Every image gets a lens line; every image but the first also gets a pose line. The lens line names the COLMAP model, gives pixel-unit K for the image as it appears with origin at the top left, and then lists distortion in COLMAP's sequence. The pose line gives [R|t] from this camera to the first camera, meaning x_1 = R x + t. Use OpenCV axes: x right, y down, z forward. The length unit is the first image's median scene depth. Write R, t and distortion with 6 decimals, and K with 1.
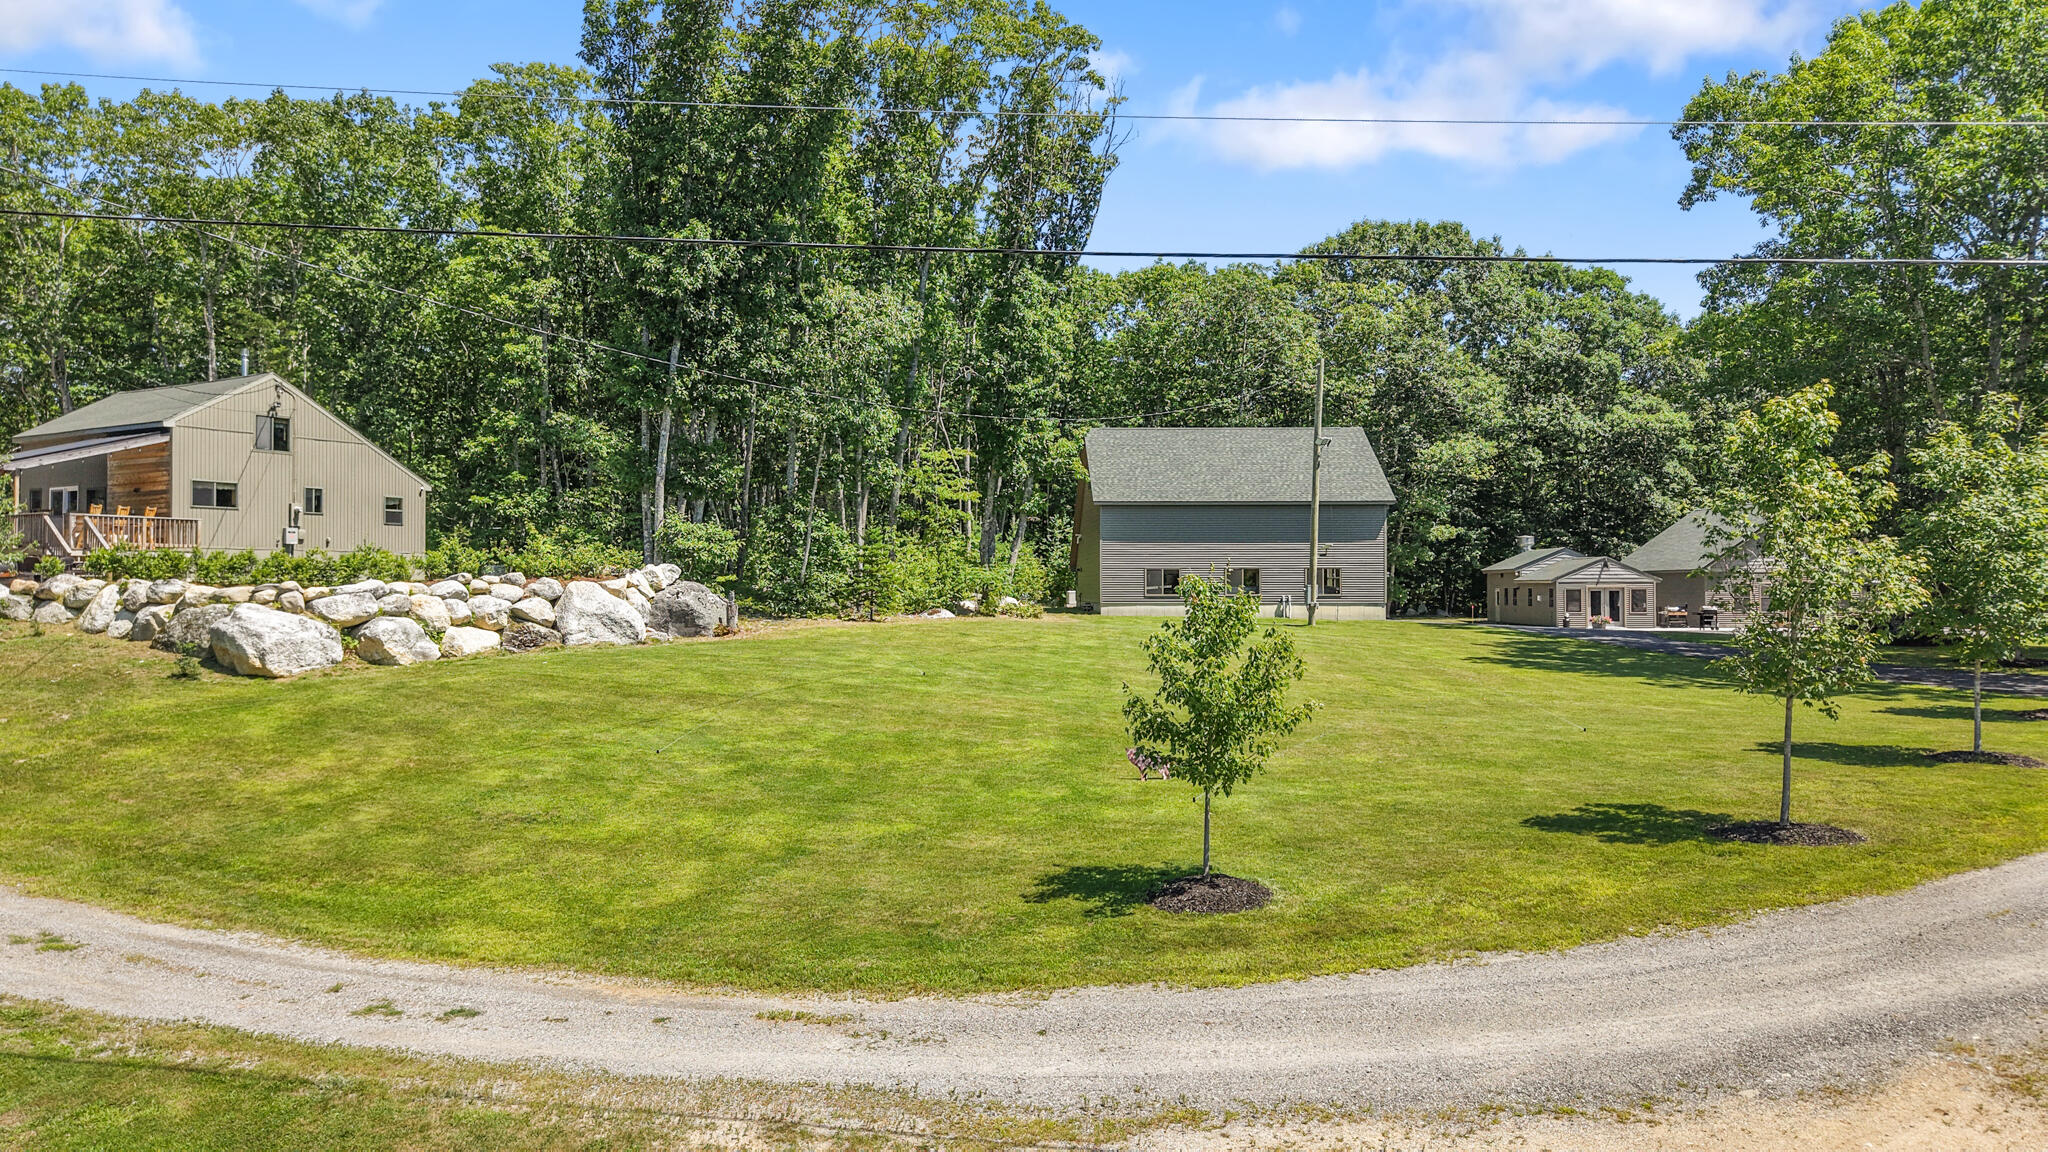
lens RADIAL K [[1350.3, 0, 981.9], [0, 1350.3, 585.5], [0, 0, 1]] dist [0.040388, -0.027138]
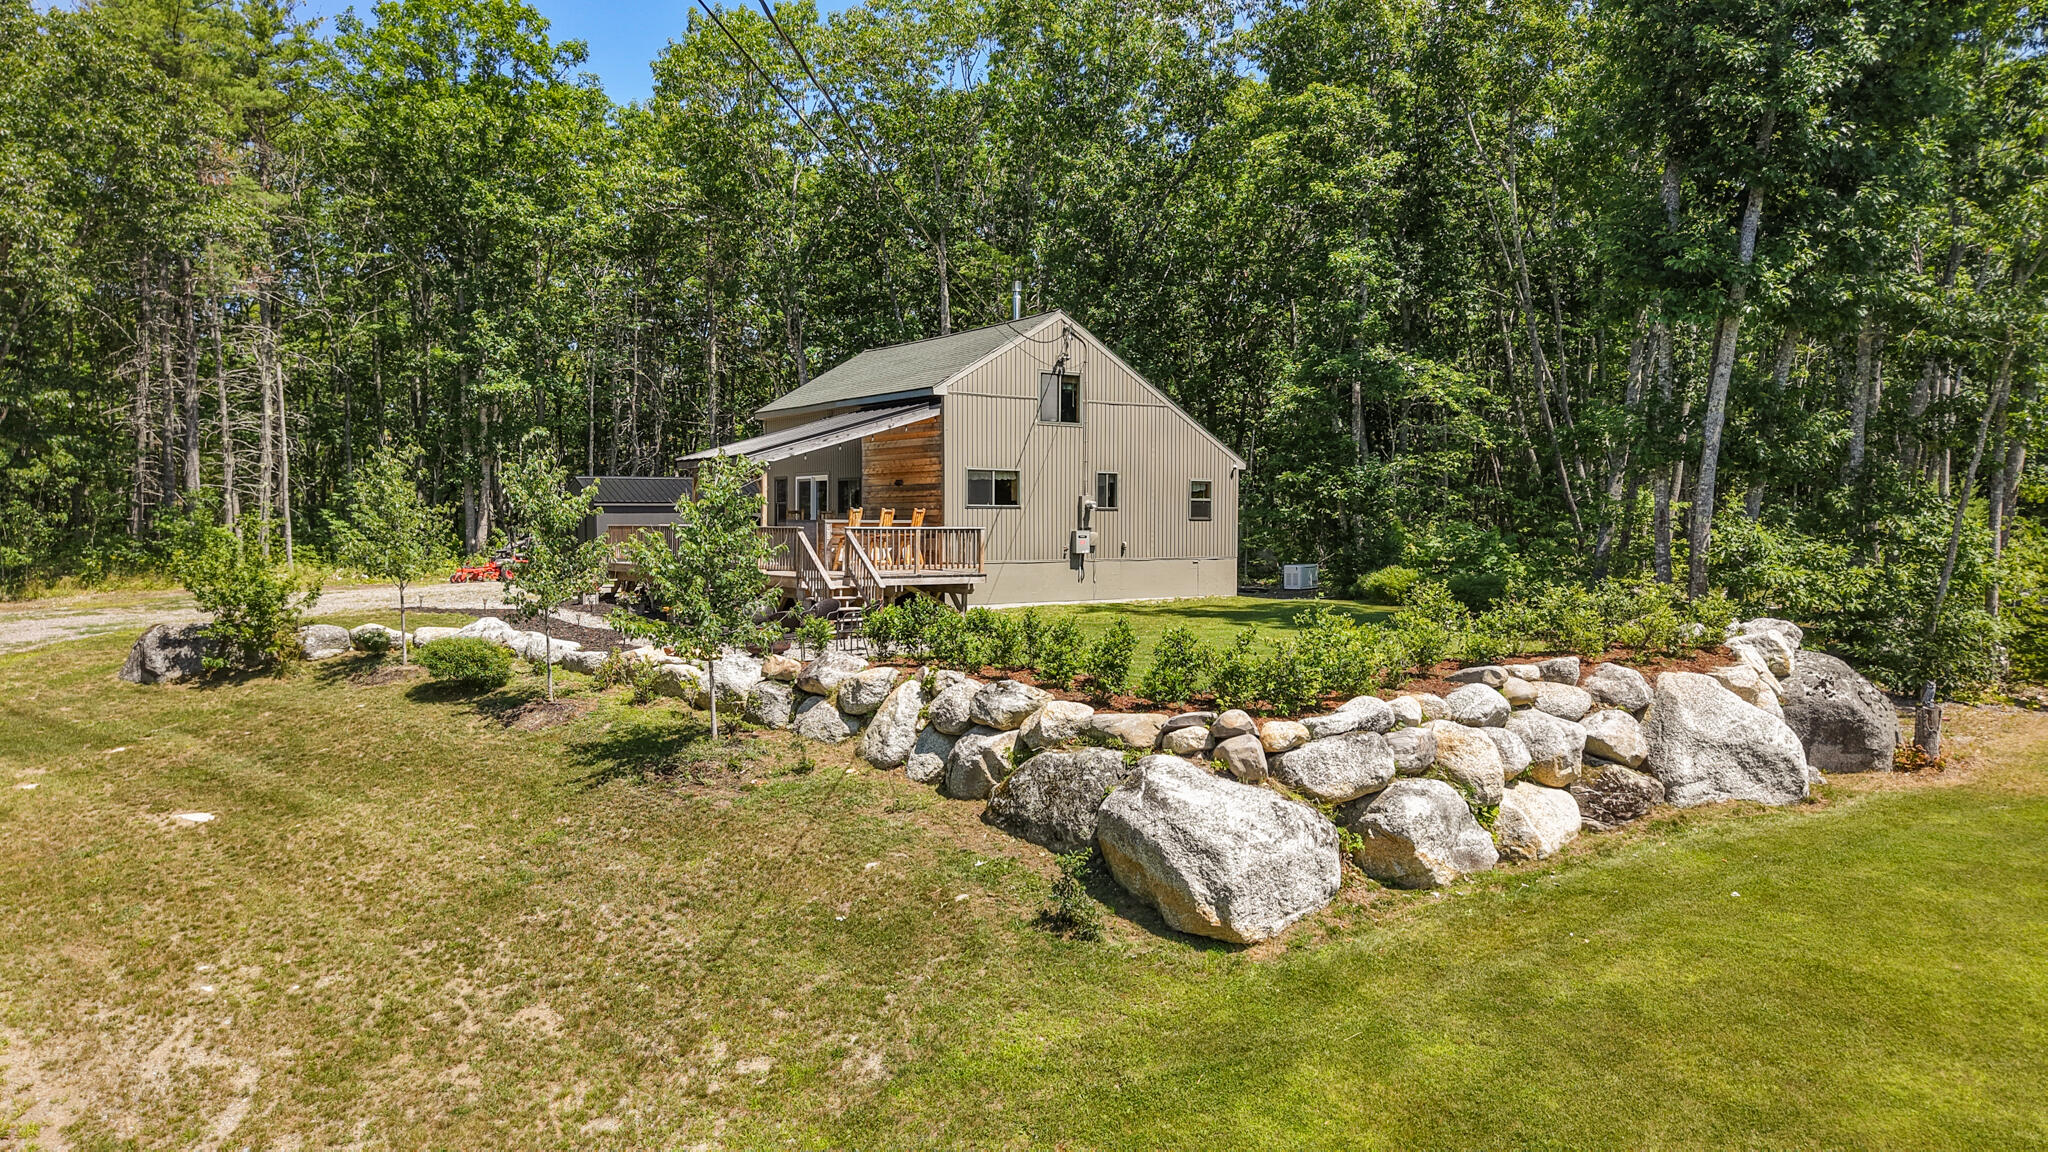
lens RADIAL K [[1350.3, 0, 1026.3], [0, 1350.3, 577.3], [0, 0, 1]] dist [0.040388, -0.027138]
pose [[0.916346, 0.019120, -0.399931, -0.323925], [-0.002881, 0.999148, 0.041168, -0.060186], [0.400377, -0.036572, 0.915620, 0.443994]]
